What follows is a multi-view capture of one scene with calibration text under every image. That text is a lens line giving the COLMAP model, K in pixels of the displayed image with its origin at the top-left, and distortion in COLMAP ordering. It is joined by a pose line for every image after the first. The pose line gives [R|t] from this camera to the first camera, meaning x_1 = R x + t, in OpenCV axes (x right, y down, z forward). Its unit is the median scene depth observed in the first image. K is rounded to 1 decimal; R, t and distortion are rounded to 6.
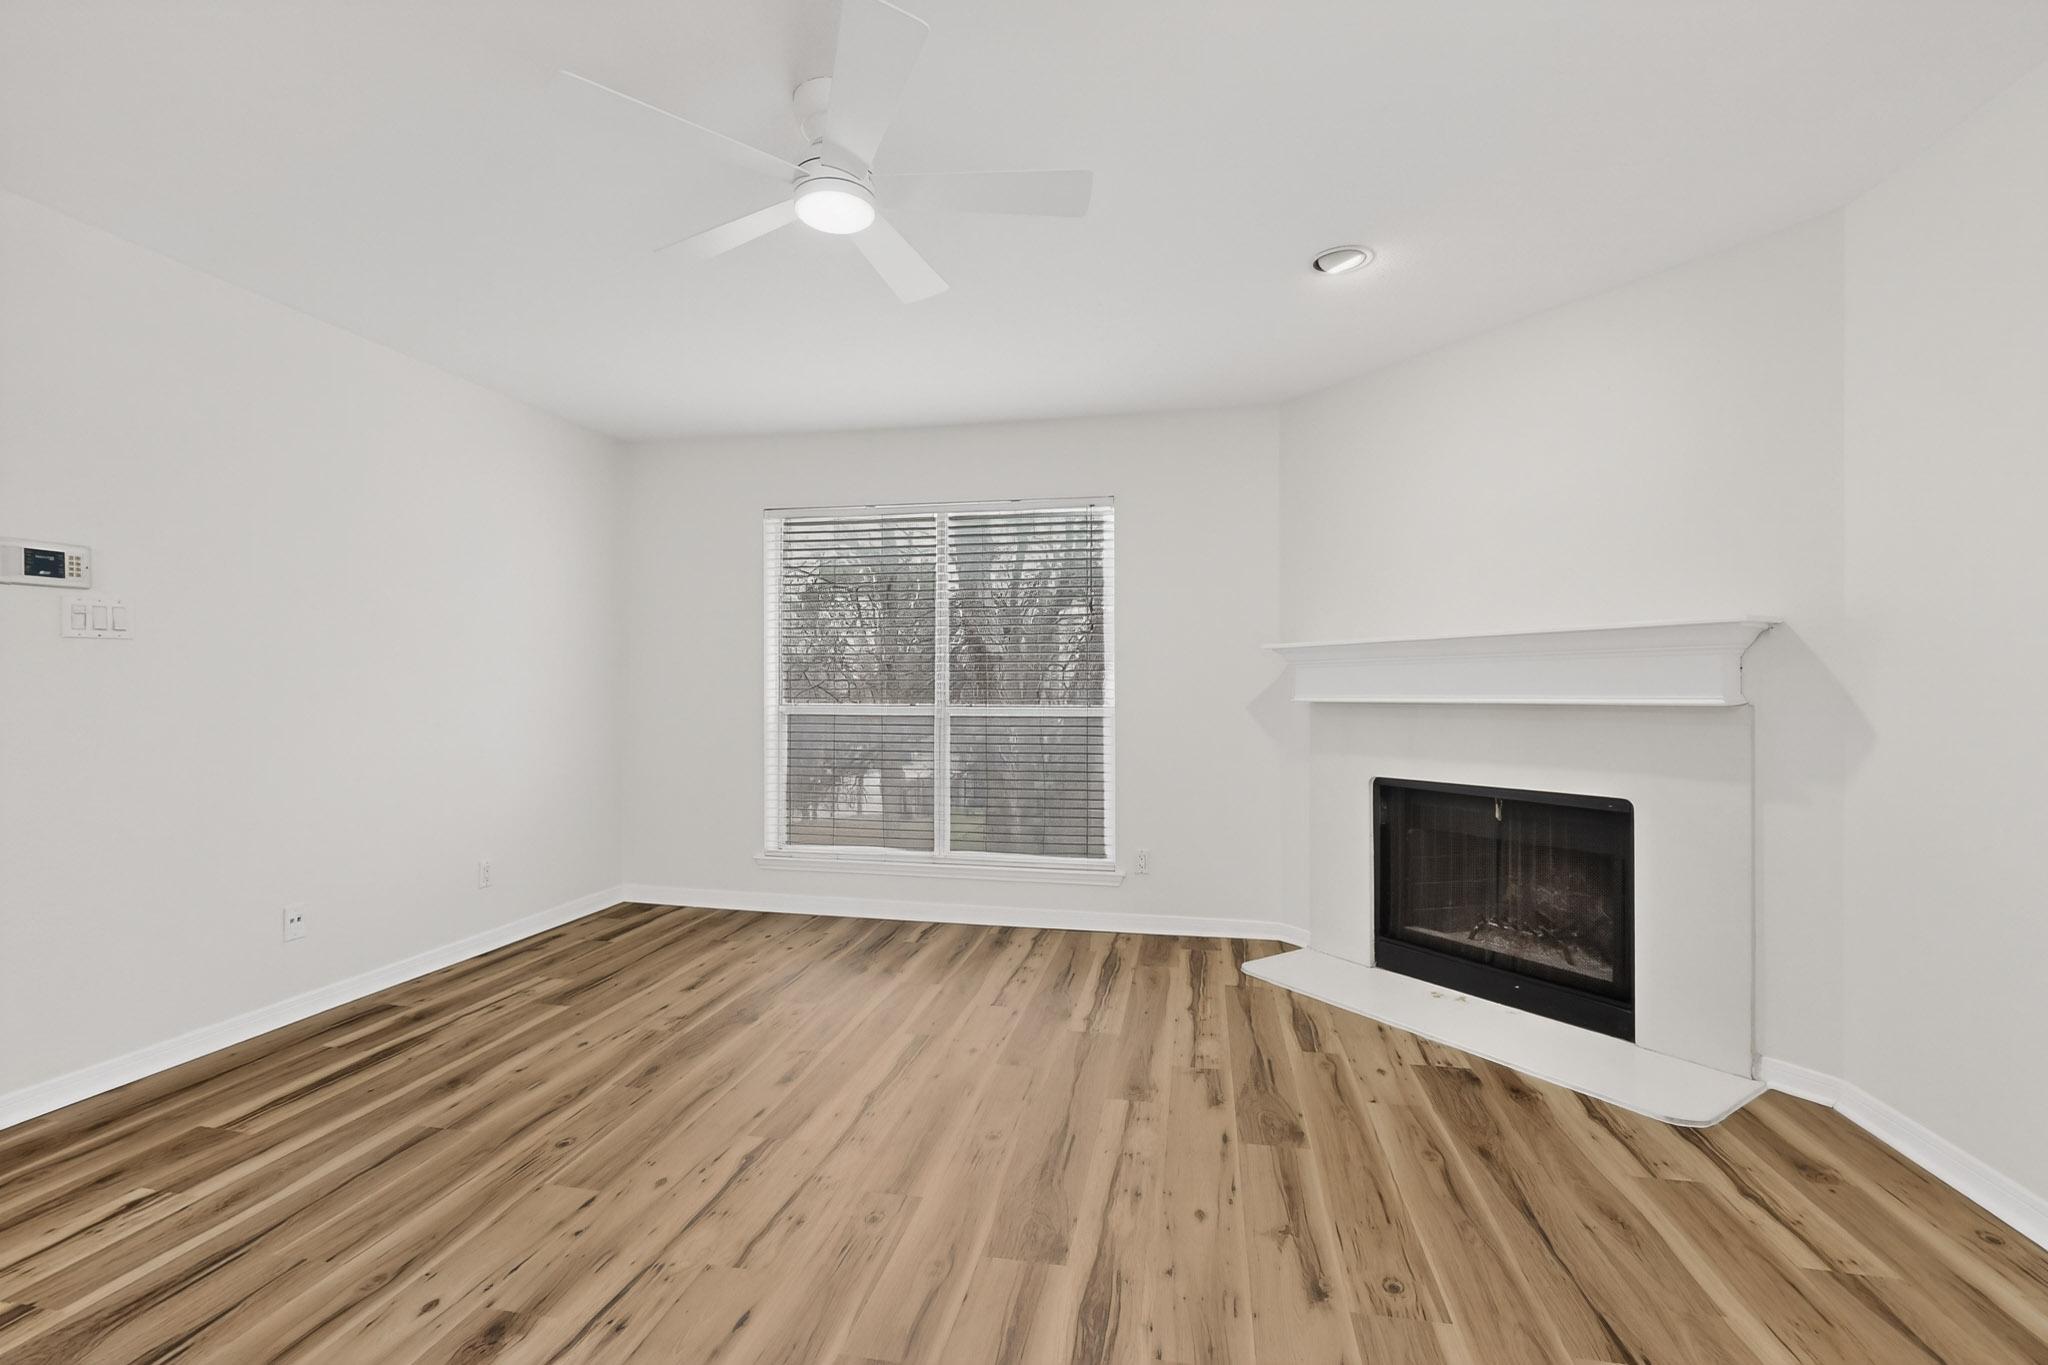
lens RADIAL K [[894.3, 0, 1022.6], [0, 894.3, 677.6], [0, 0, 1]] dist [0.000205, 0.000709]
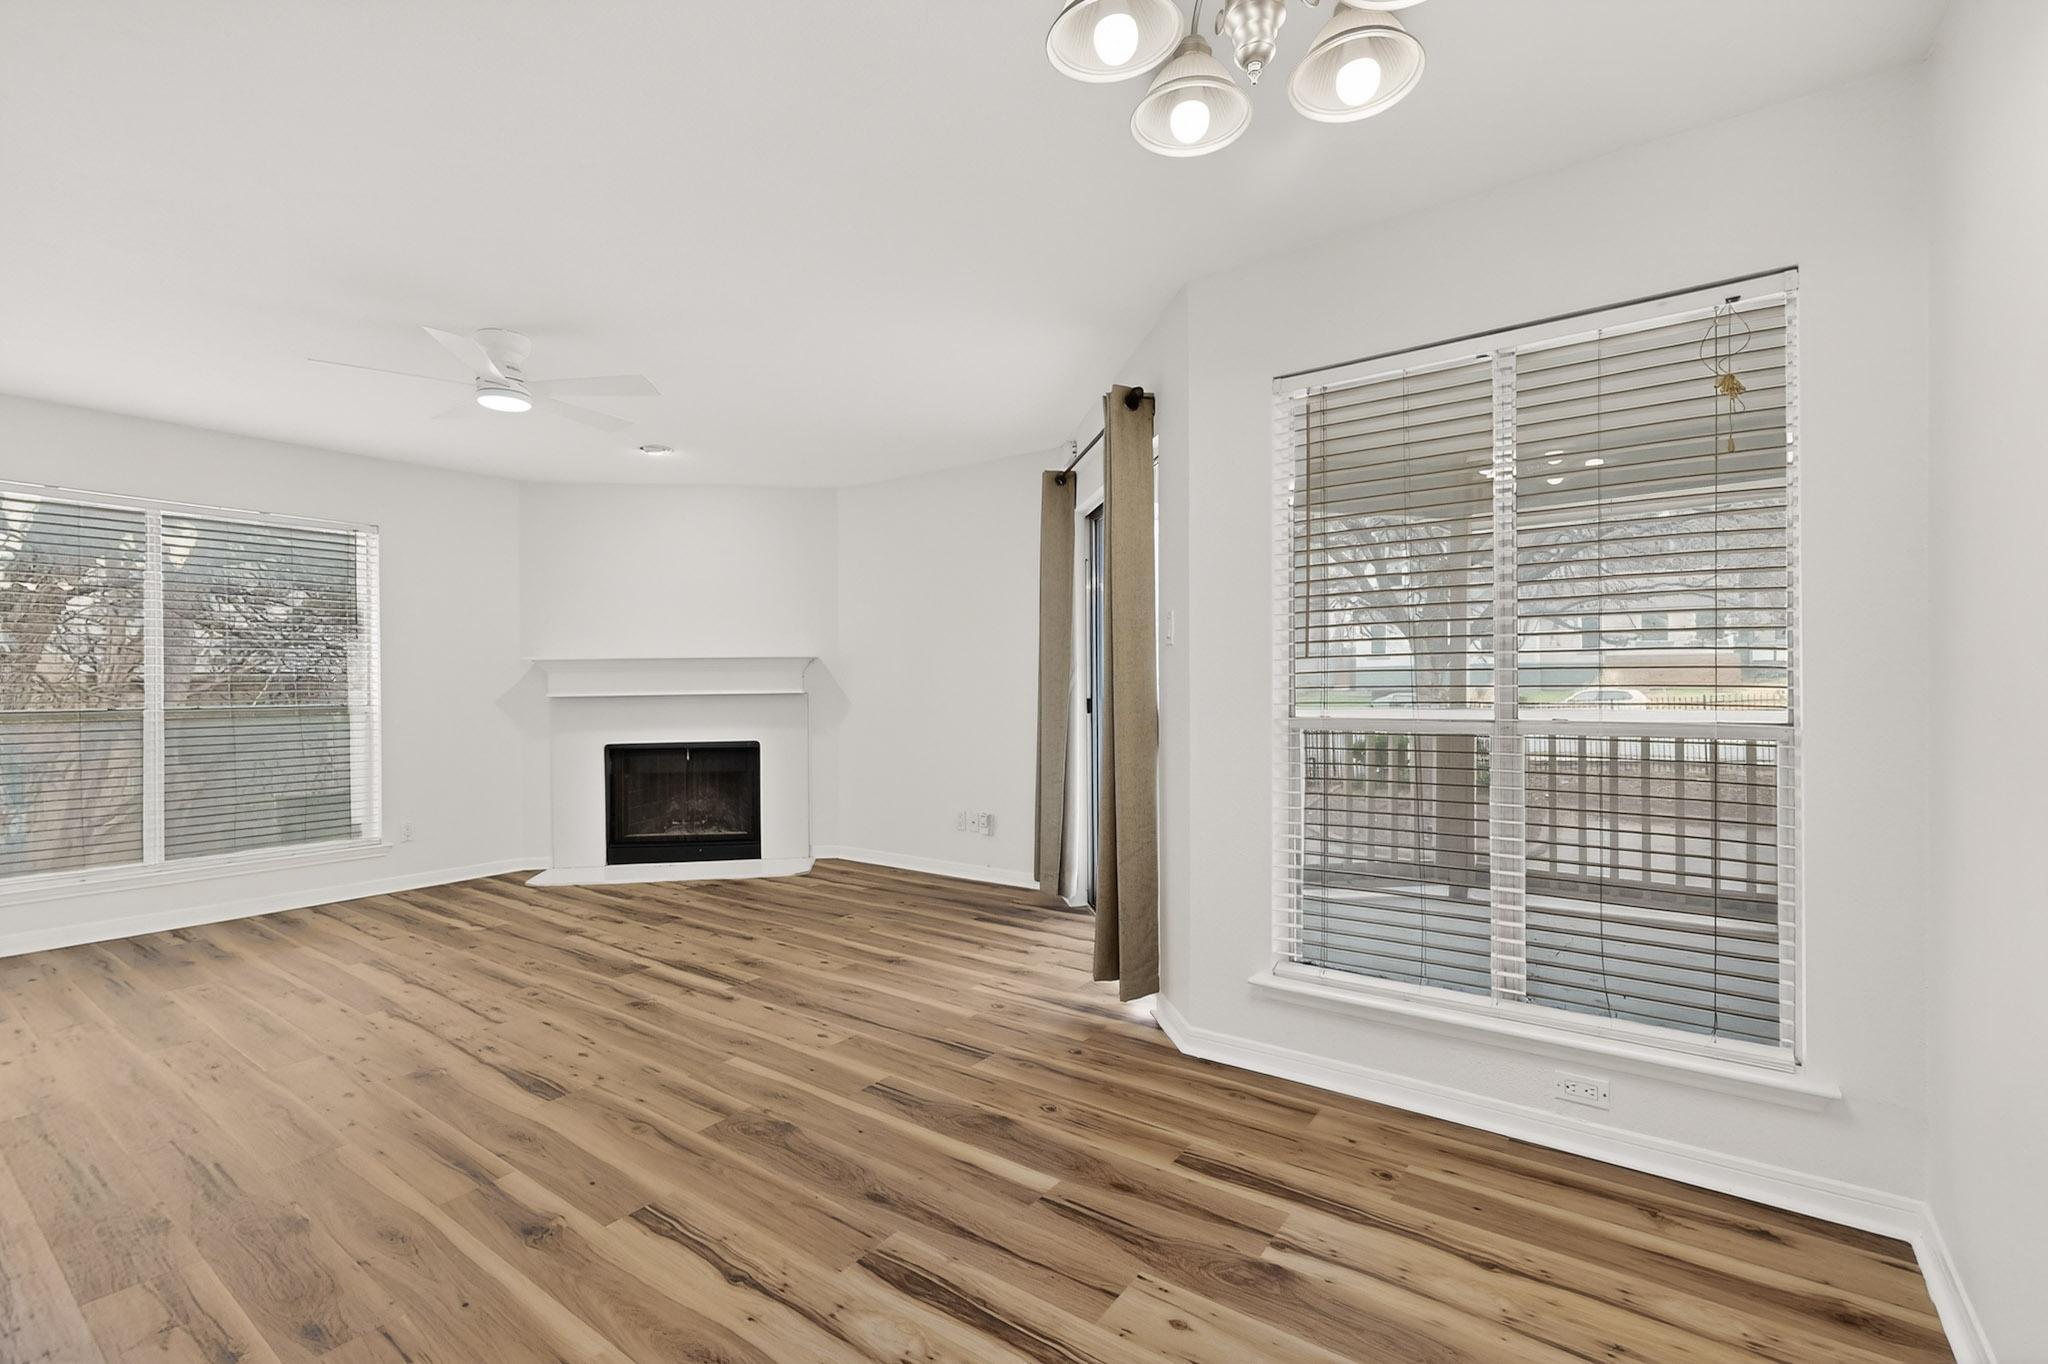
lens RADIAL K [[894.3, 0, 1023.9], [0, 894.3, 678.5], [0, 0, 1]] dist [0.000205, 0.000709]
pose [[0.413934, 0.002337, 0.910304, -1.041734], [-0.000121, 0.999997, -0.002512, 0.000614], [-0.910307, 0.000929, 0.413933, -0.443030]]
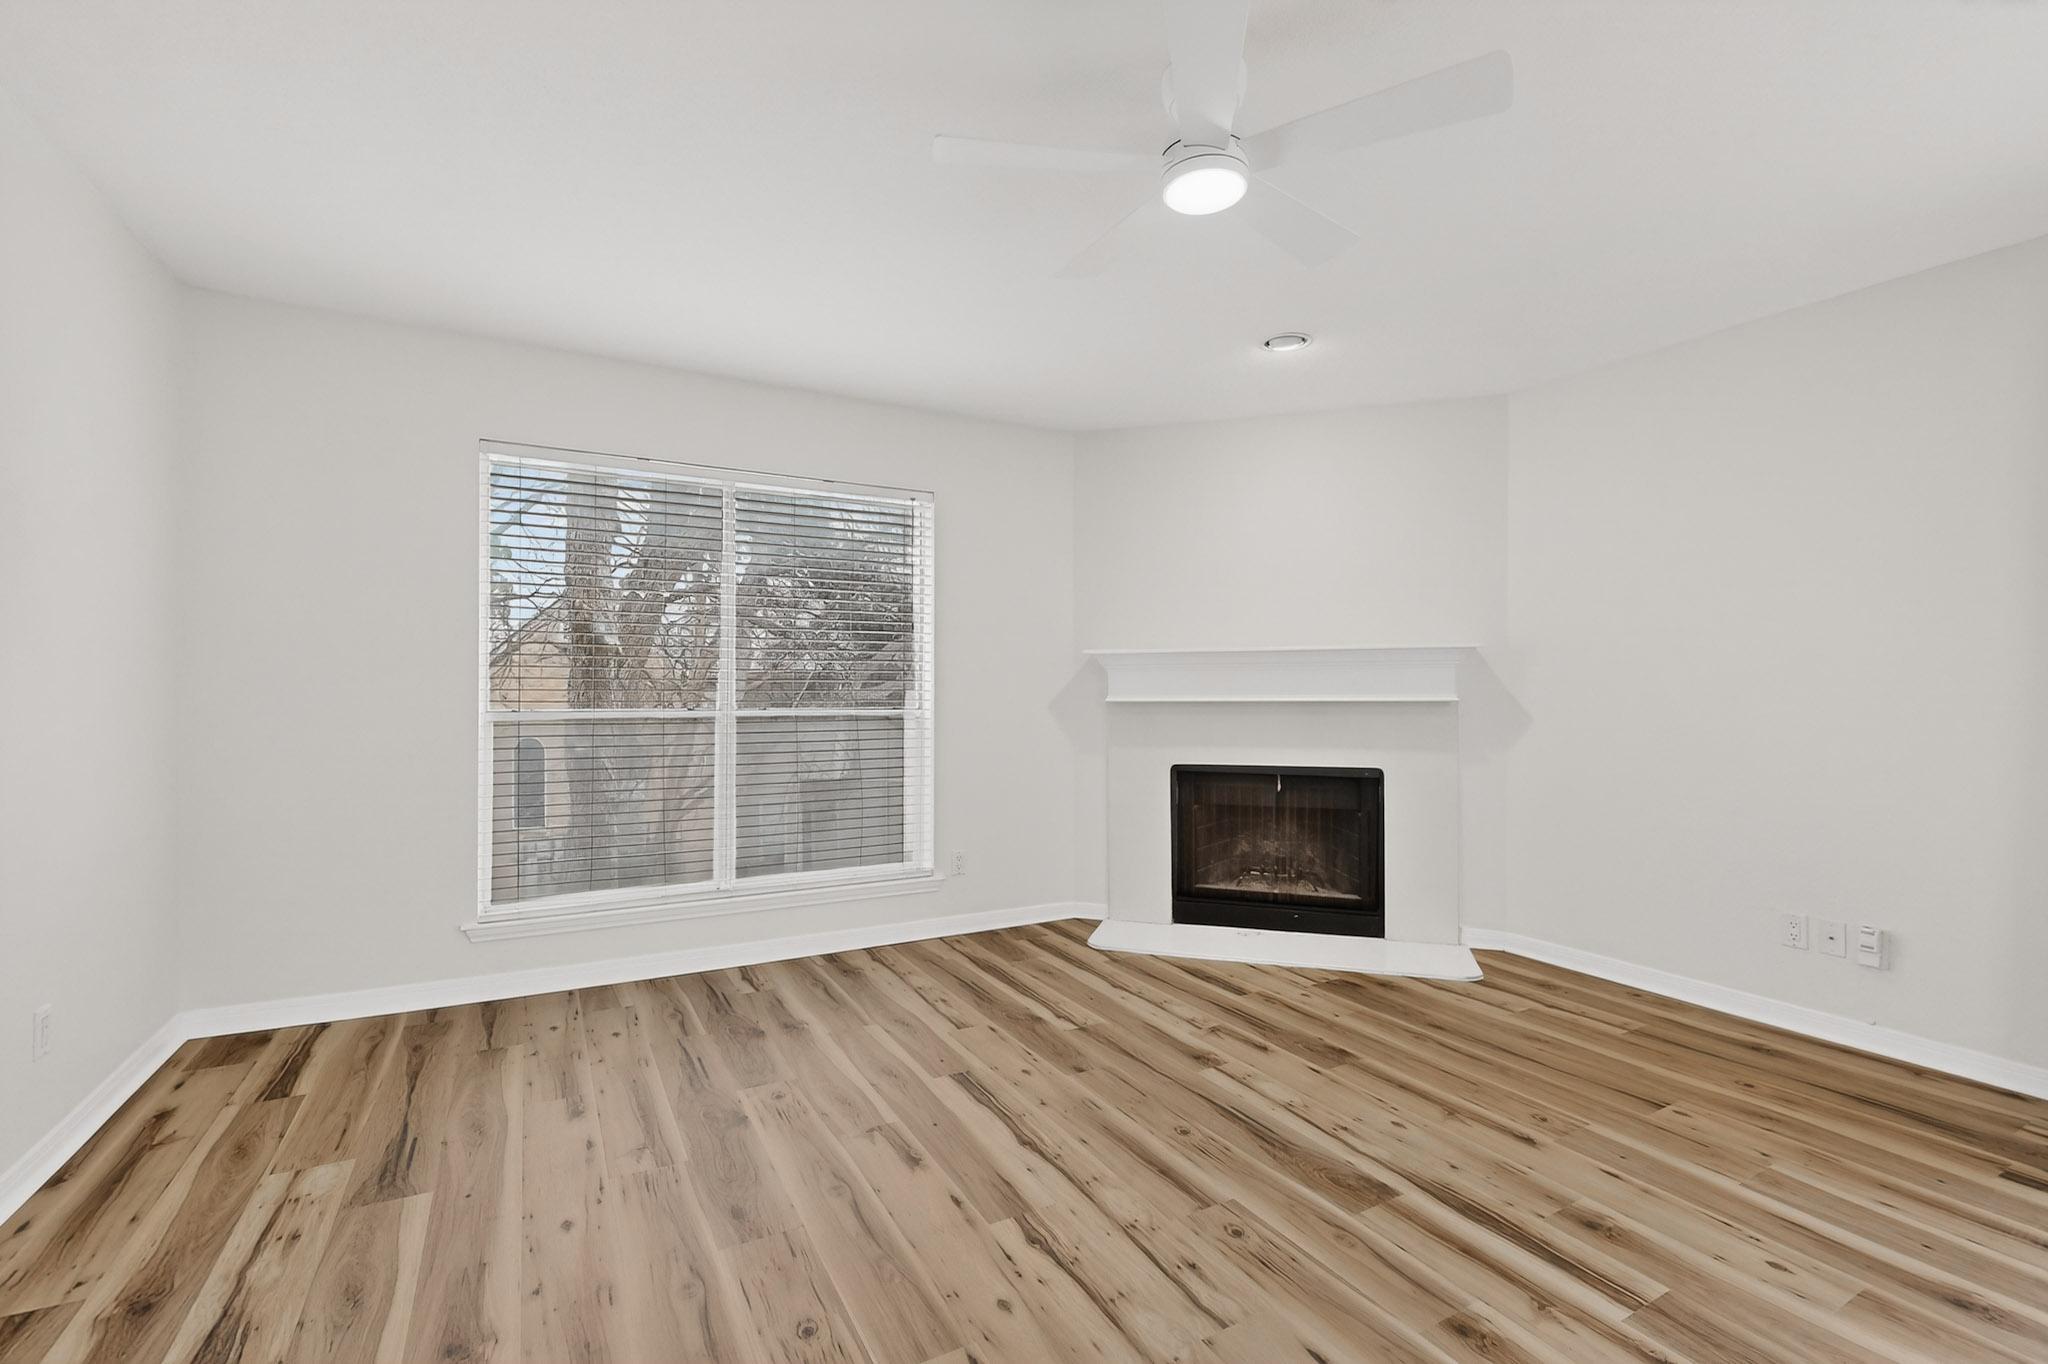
lens RADIAL K [[894.3, 0, 1024.8], [0, 894.3, 674.6], [0, 0, 1]] dist [0.000205, 0.000709]
pose [[0.764411, 0.011723, 0.644622, -0.758511], [-0.008614, 0.999931, -0.007969, 0.003998], [-0.644671, 0.000539, 0.764460, 0.311085]]
